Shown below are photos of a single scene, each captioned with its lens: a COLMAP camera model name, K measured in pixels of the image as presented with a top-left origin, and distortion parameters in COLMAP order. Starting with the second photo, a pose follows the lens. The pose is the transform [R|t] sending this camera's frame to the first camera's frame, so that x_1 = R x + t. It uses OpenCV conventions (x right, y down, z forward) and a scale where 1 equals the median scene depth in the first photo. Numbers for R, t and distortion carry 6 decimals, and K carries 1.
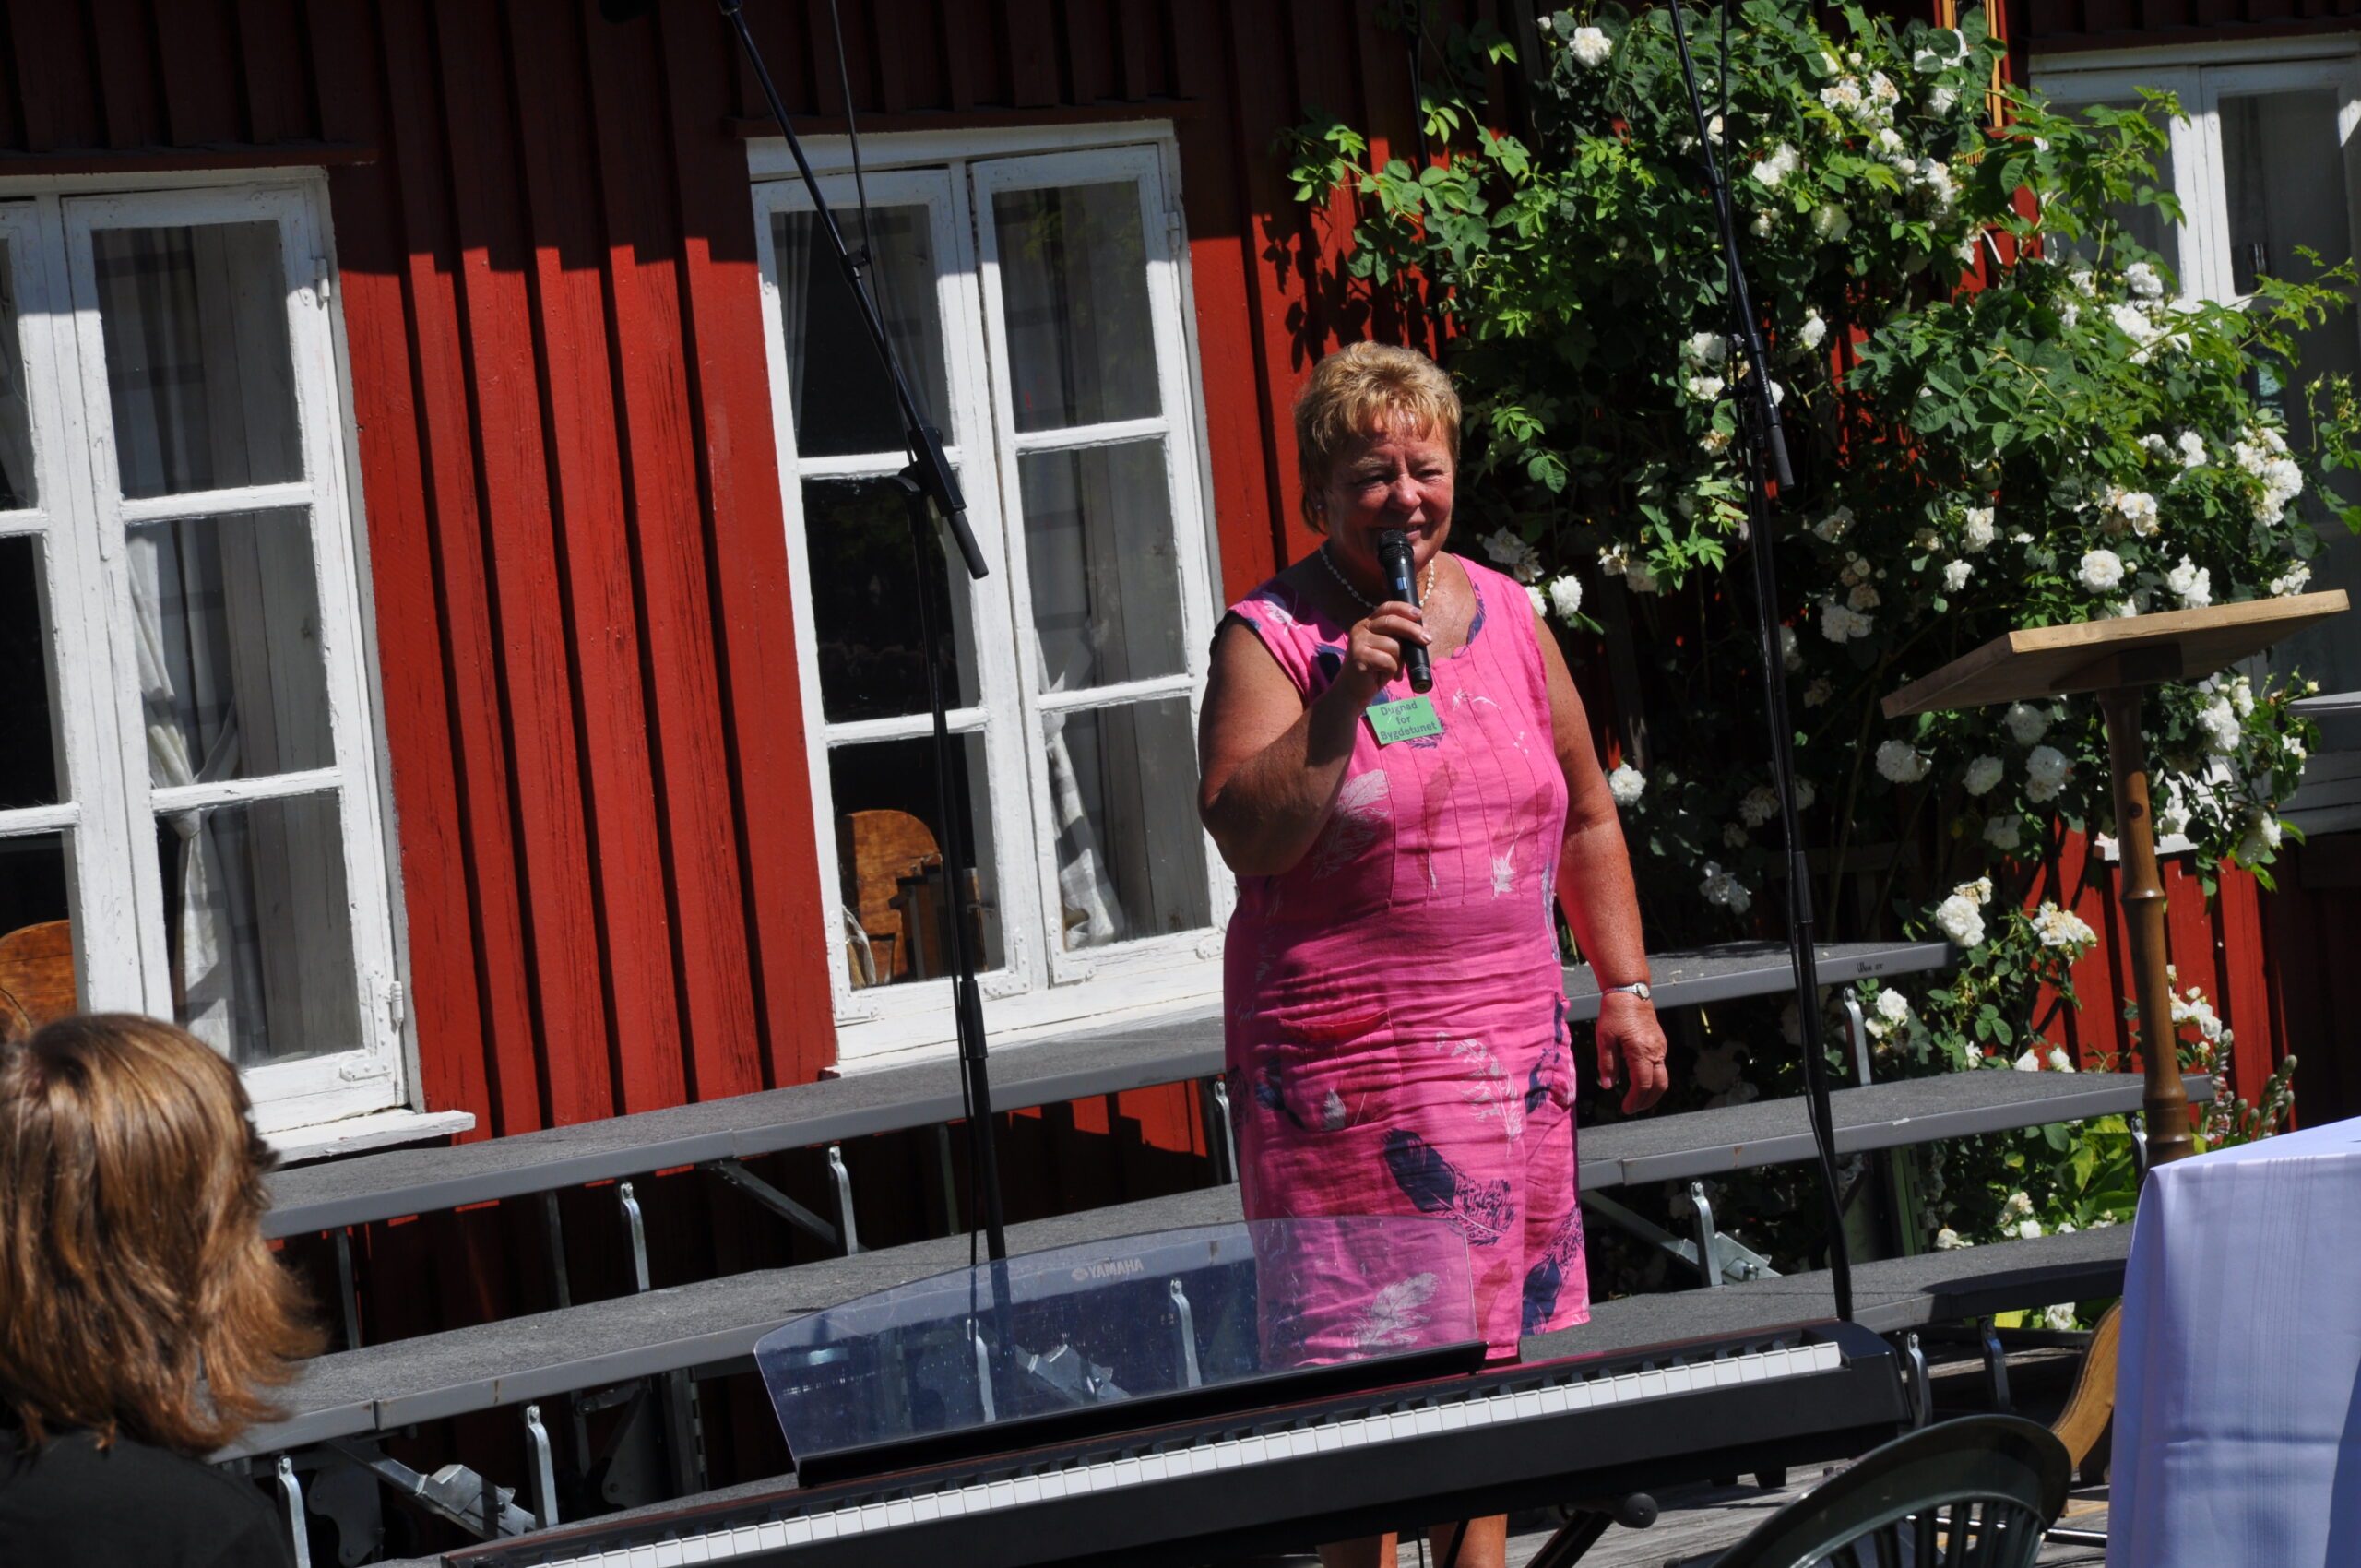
lens RADIAL K [[9869.1, 0, 1180.5], [0, 9869.1, 784.0], [0, 0, 1]] dist [0.794915, 30.070591]
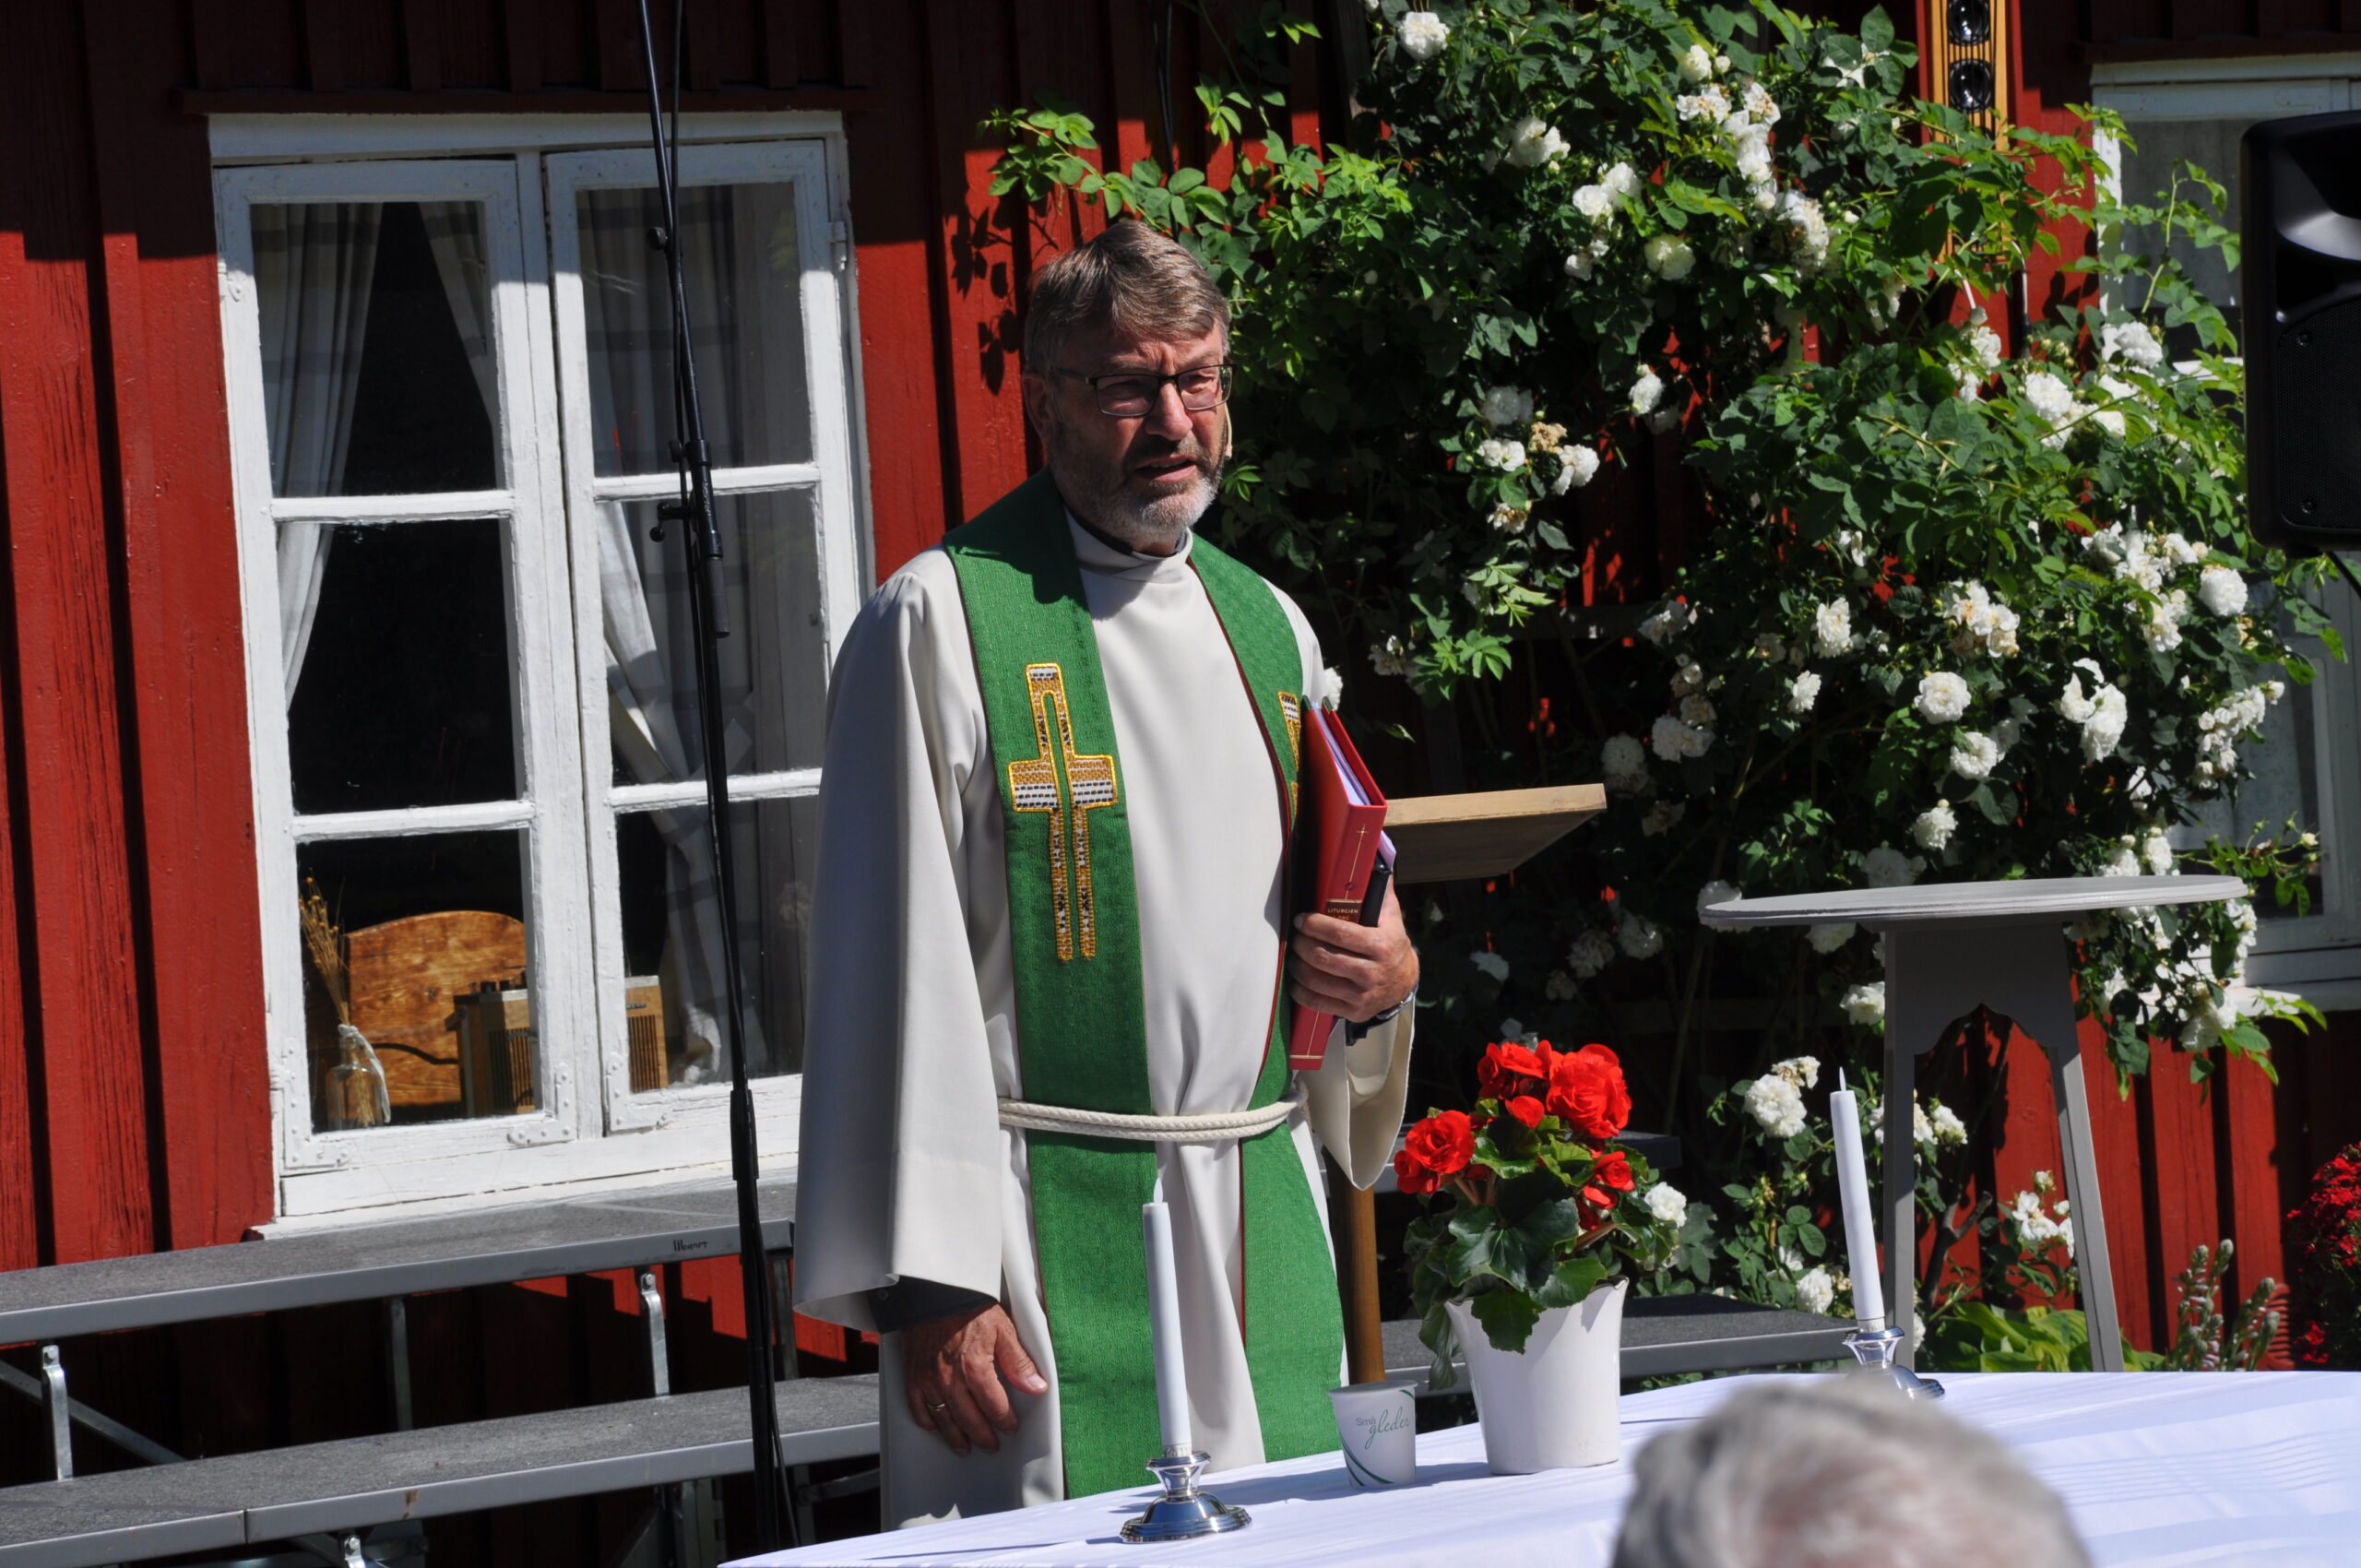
lens RADIAL K [[9869.1, 0, 1180.5], [0, 9869.1, 784.0], [0, 0, 1]] dist [0.794915, 30.070591]
pose [[0.977015, 0.048239, -0.207639, 0.206063], [-0.045991, 0.998819, 0.015645, -0.024500], [0.208148, -0.005736, 0.978080, 0.180740]]
